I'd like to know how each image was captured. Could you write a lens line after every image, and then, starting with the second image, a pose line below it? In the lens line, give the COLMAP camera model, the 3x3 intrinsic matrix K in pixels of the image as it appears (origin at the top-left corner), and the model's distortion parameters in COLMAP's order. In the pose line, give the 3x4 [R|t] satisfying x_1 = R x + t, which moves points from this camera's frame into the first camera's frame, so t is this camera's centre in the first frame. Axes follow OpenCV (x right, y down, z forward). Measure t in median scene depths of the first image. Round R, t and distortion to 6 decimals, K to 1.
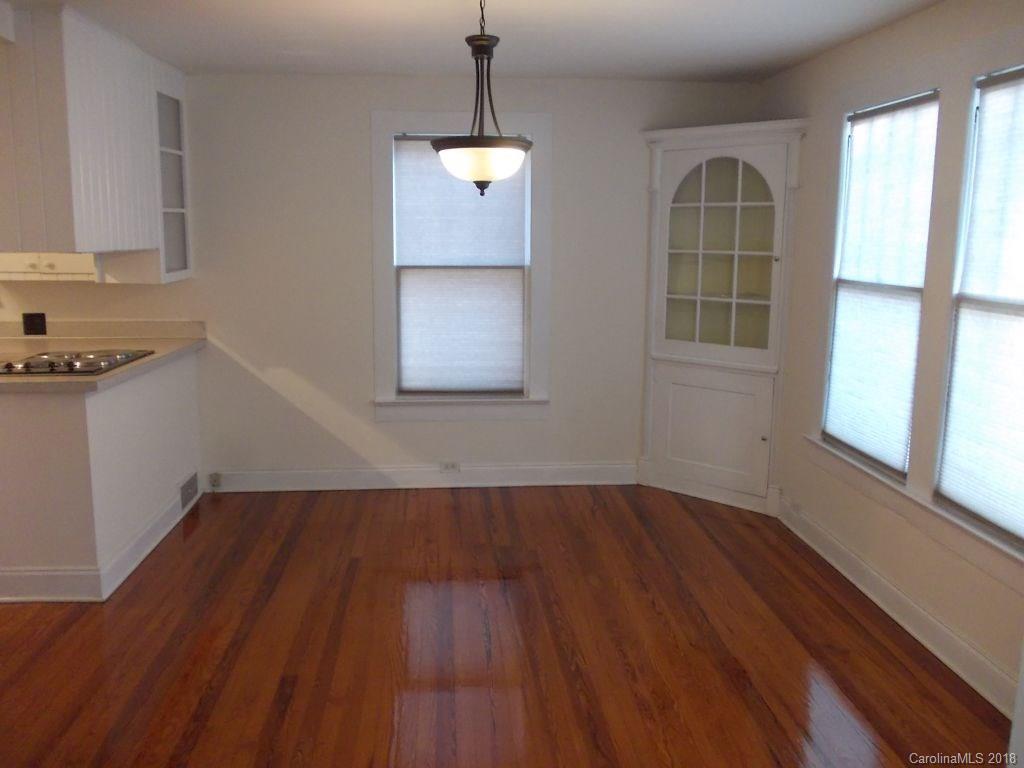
lens RADIAL K [[861.0, 0, 512.0], [0, 861.0, 384.0], [0, 0, 1]] dist [-0.004048, -0.064336]
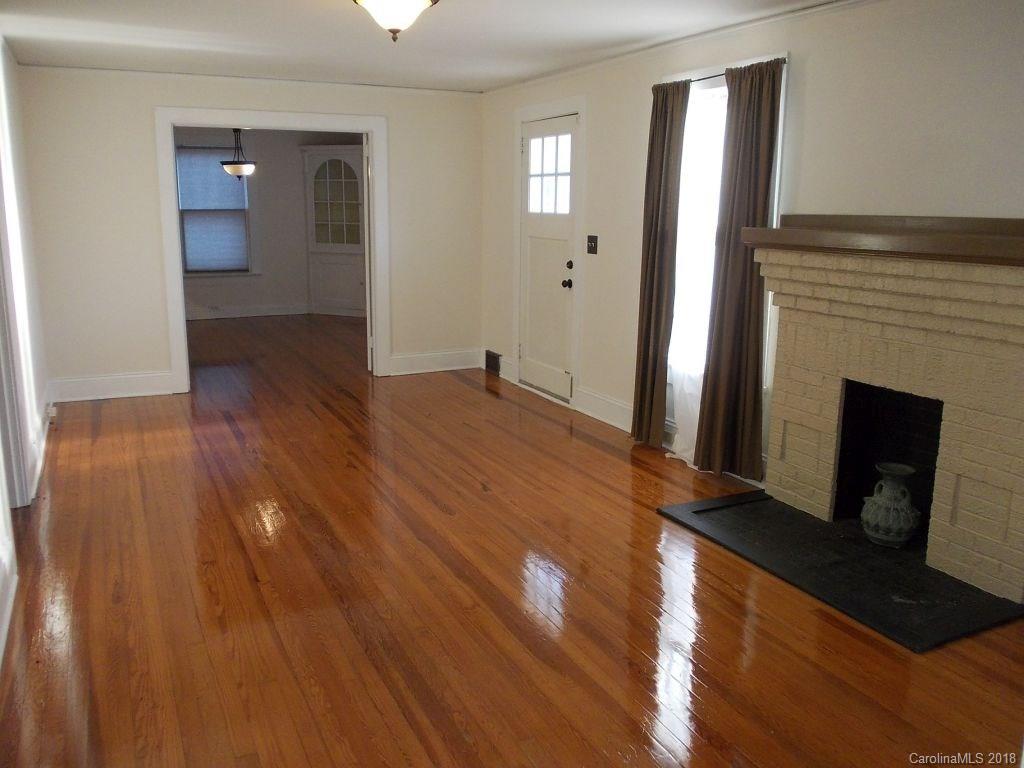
lens RADIAL K [[861.0, 0, 512.0], [0, 861.0, 384.0], [0, 0, 1]] dist [-0.004048, -0.064336]
pose [[0.925993, -0.082721, 0.368366, -0.189680], [0.060073, 0.995554, 0.072552, 0.173817], [-0.372730, -0.045054, 0.926845, -1.194294]]
